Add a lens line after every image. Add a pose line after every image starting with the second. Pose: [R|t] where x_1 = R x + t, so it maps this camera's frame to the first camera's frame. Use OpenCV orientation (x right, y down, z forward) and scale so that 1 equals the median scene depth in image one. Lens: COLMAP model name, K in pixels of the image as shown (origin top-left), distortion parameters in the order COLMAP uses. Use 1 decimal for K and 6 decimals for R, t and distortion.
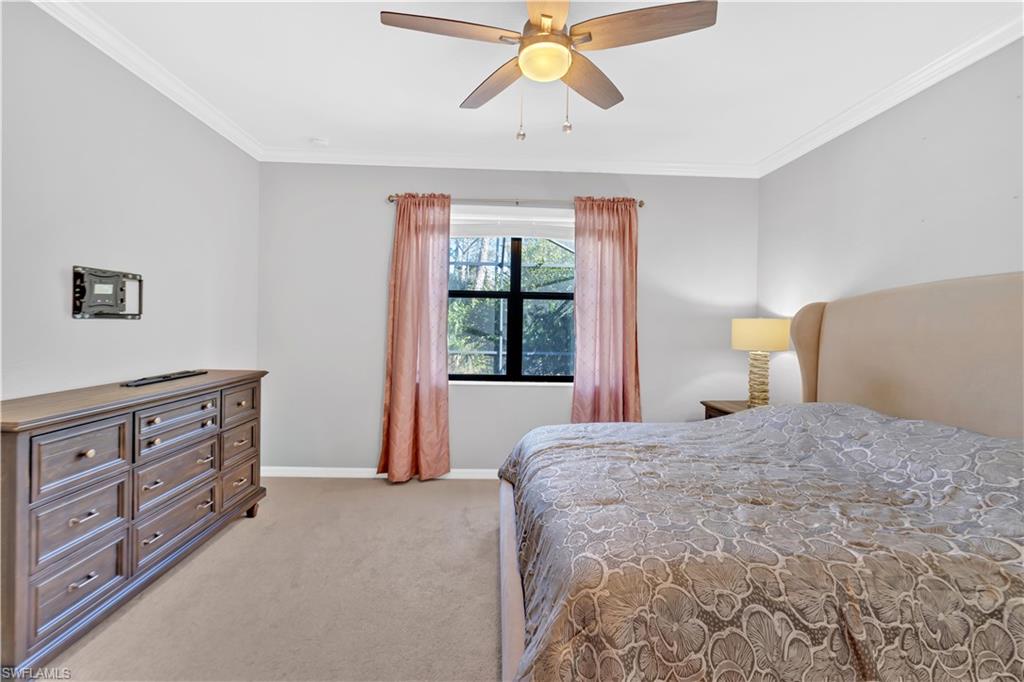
lens RADIAL K [[463.3, 0, 533.9], [0, 463.3, 338.1], [0, 0, 1]] dist [-0.000794, 0.000486]
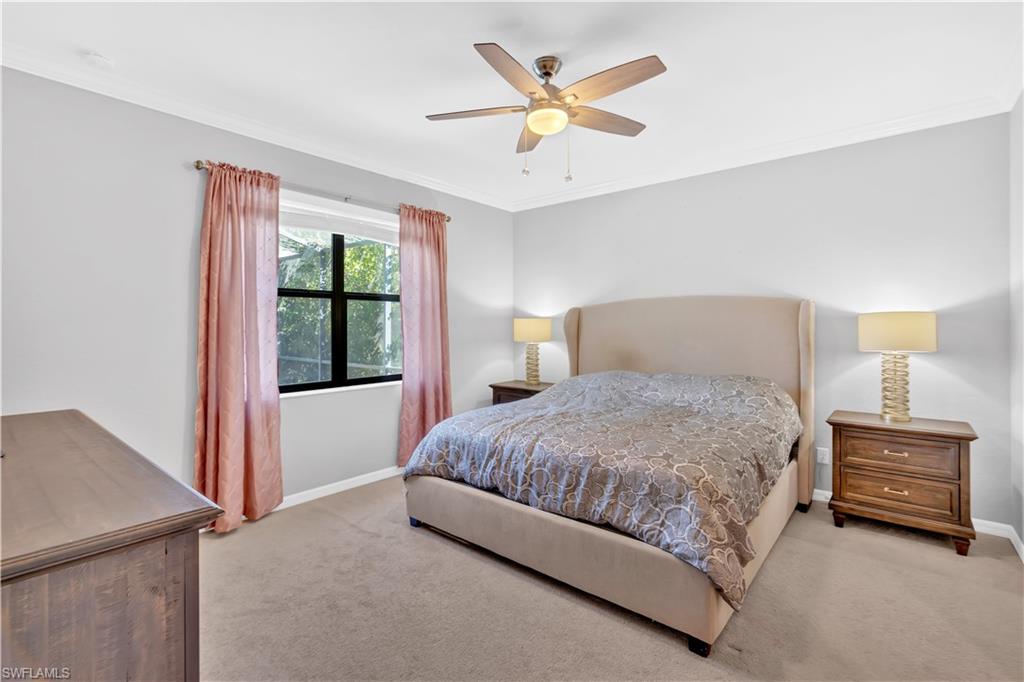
lens RADIAL K [[466.2, 0, 508.0], [0, 466.2, 331.3], [0, 0, 1]] dist [-0.003807, 0.000927]
pose [[0.679916, -0.029249, 0.732706, -0.525778], [0.036650, 0.999311, 0.005882, -0.012789], [-0.732373, 0.022854, 0.680520, 0.110212]]
